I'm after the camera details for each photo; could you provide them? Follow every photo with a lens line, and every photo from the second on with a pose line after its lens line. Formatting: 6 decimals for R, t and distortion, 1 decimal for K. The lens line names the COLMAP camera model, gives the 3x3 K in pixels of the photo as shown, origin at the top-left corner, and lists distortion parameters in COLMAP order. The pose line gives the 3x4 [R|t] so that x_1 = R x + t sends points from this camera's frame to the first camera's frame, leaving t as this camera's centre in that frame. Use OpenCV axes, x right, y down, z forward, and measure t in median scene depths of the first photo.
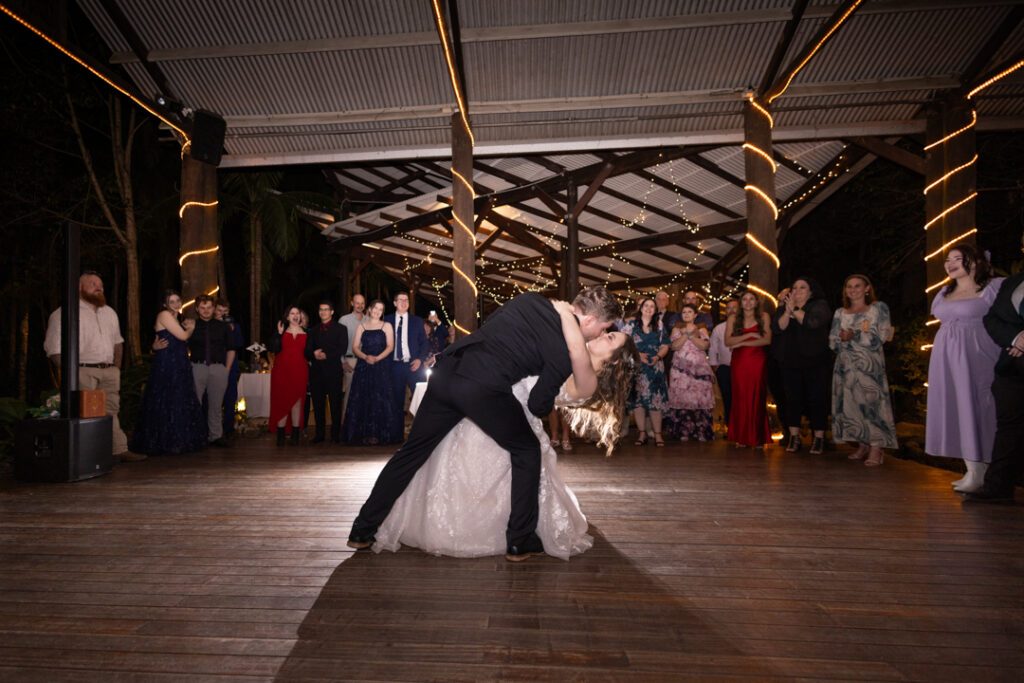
lens RADIAL K [[507.6, 0, 481.7], [0, 507.6, 360.6], [0, 0, 1]] dist [0.003958, 0.000578]
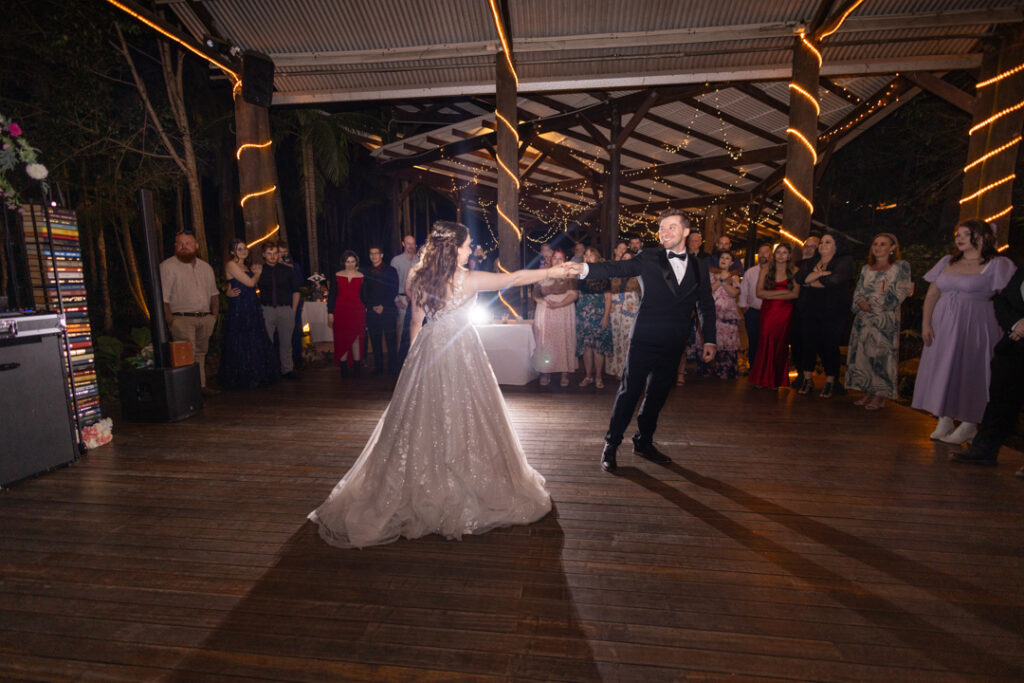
lens RADIAL K [[478.7, 0, 512.0], [0, 478.7, 341.5], [0, 0, 1]] dist [0.005099, -0.001678]
pose [[0.999546, 0.008280, -0.028967, 0.004215], [-0.003431, 0.986522, 0.163591, -0.077128], [0.029931, -0.163417, 0.986103, -0.020515]]
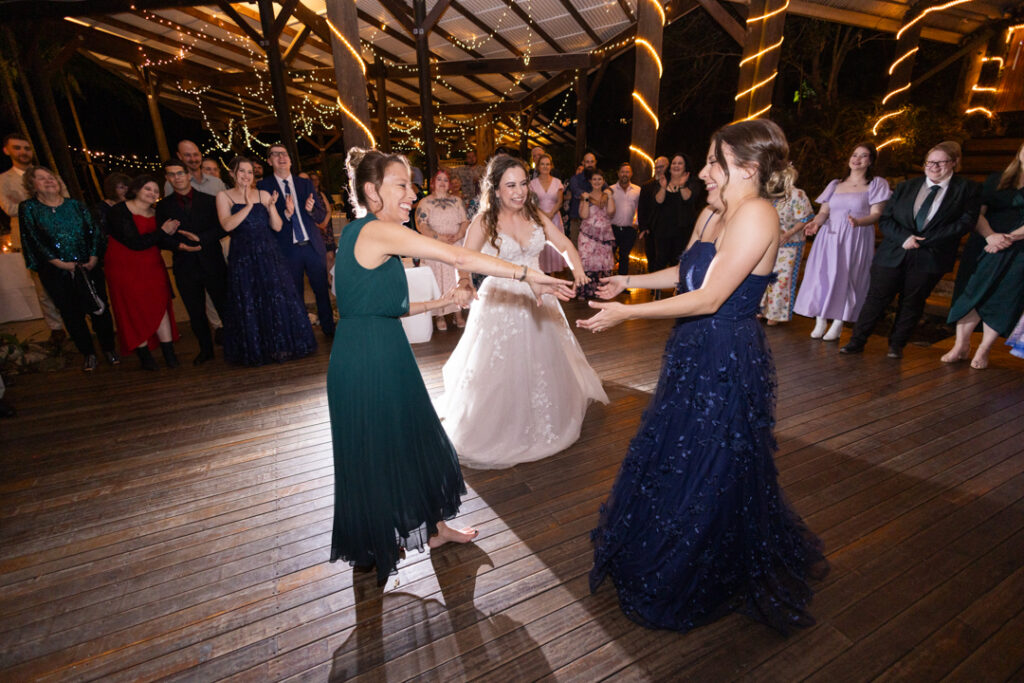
lens RADIAL K [[478.7, 0, 512.0], [0, 478.7, 341.5], [0, 0, 1]] dist [0.005099, -0.001678]
pose [[0.851849, -0.174225, 0.493963, -0.242893], [-0.001895, 0.942028, 0.335530, -0.094301], [-0.523784, -0.286757, 0.802135, 0.192566]]
